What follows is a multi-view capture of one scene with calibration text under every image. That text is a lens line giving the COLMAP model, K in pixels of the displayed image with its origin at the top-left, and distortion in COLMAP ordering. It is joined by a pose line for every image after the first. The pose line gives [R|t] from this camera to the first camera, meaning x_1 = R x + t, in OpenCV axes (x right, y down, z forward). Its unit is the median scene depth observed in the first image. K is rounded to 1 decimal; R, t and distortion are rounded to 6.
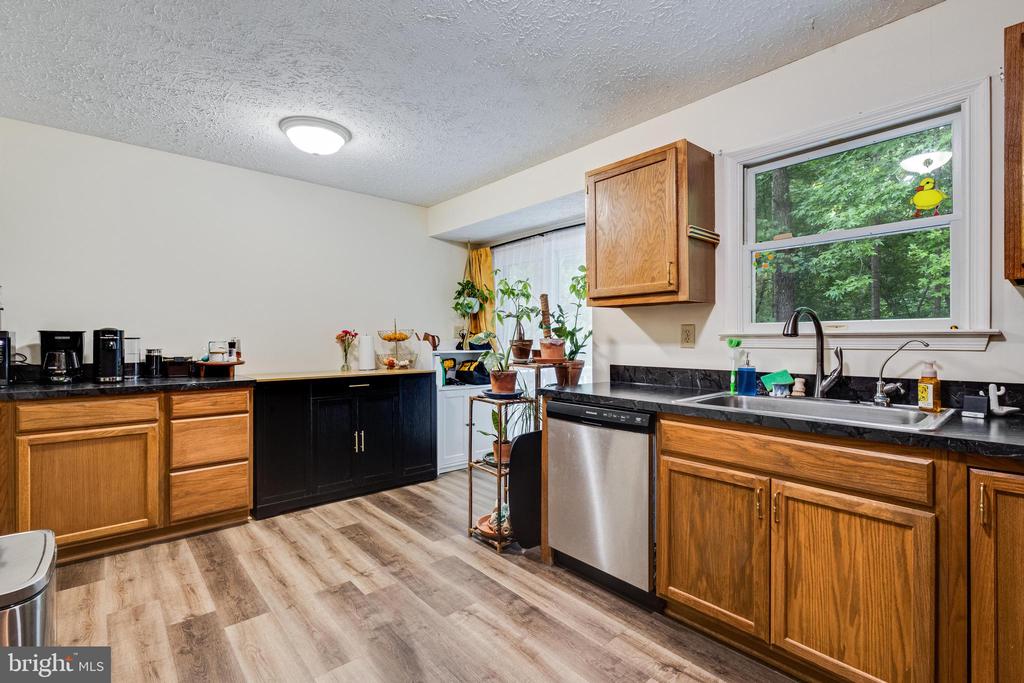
lens RADIAL K [[472.4, 0, 513.5], [0, 472.4, 337.6], [0, 0, 1]] dist [0.001220, 0.000541]
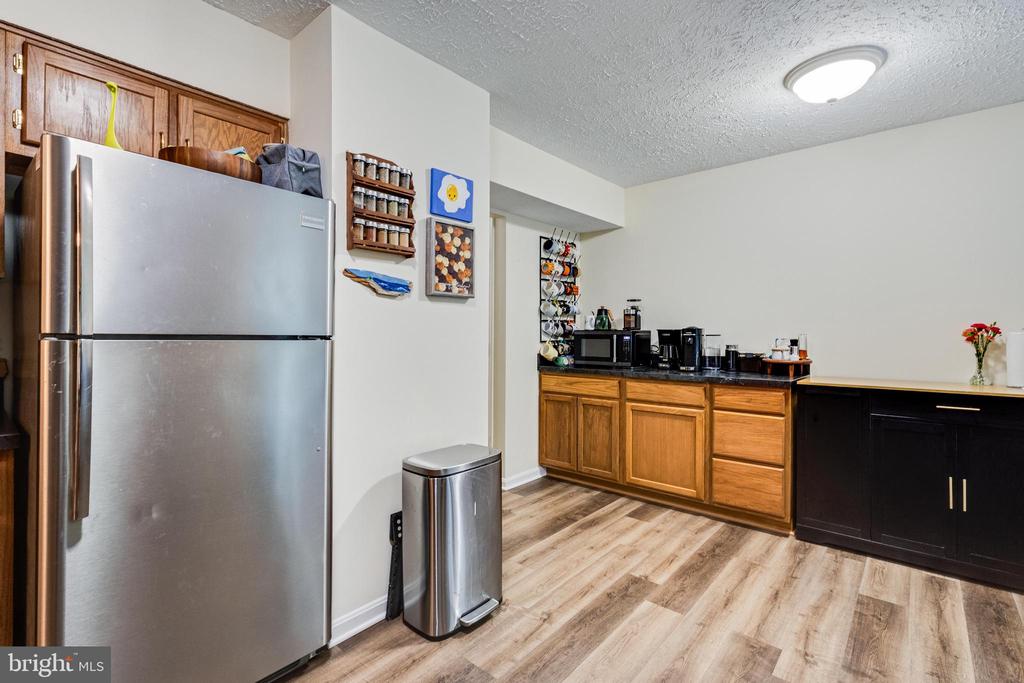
lens RADIAL K [[472.4, 0, 513.5], [0, 472.4, 337.6], [0, 0, 1]] dist [0.001220, 0.000541]
pose [[0.132275, 0.005387, -0.991198, 0.307009], [-0.000394, 0.999985, 0.005382, 0.001239], [0.991213, -0.000322, 0.132276, 0.398493]]
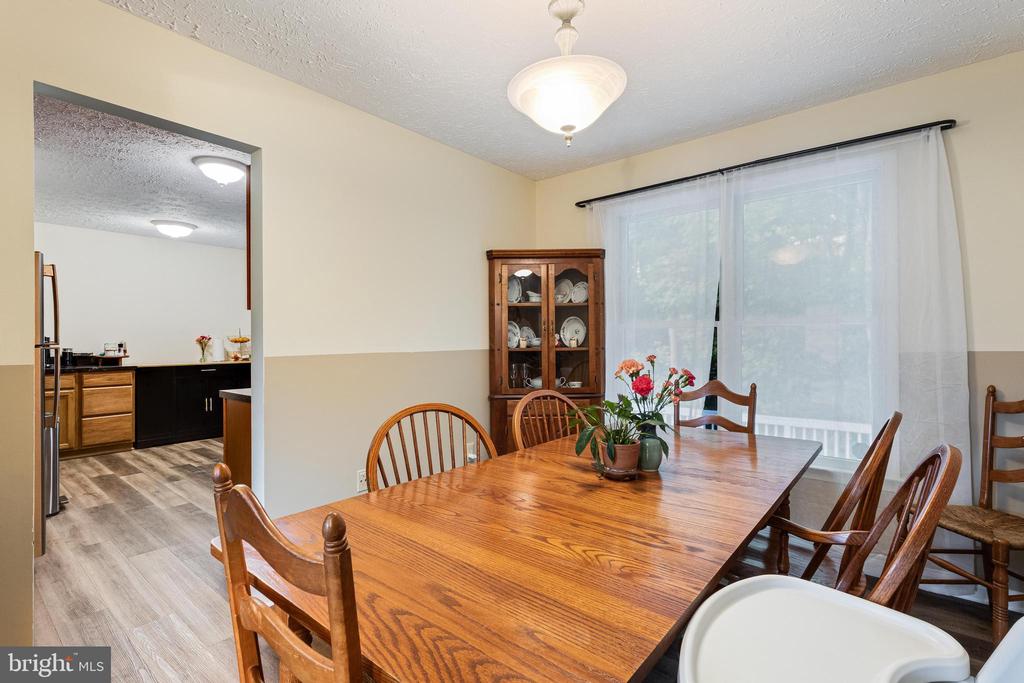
lens RADIAL K [[481.1, 0, 521.5], [0, 481.1, 335.7], [0, 0, 1]] dist [0.000602, -0.000273]
pose [[0.985830, -0.003610, 0.167707, 0.590495], [0.004533, 0.999977, -0.005120, -0.004441], [-0.167684, 0.005807, 0.985824, -1.047799]]
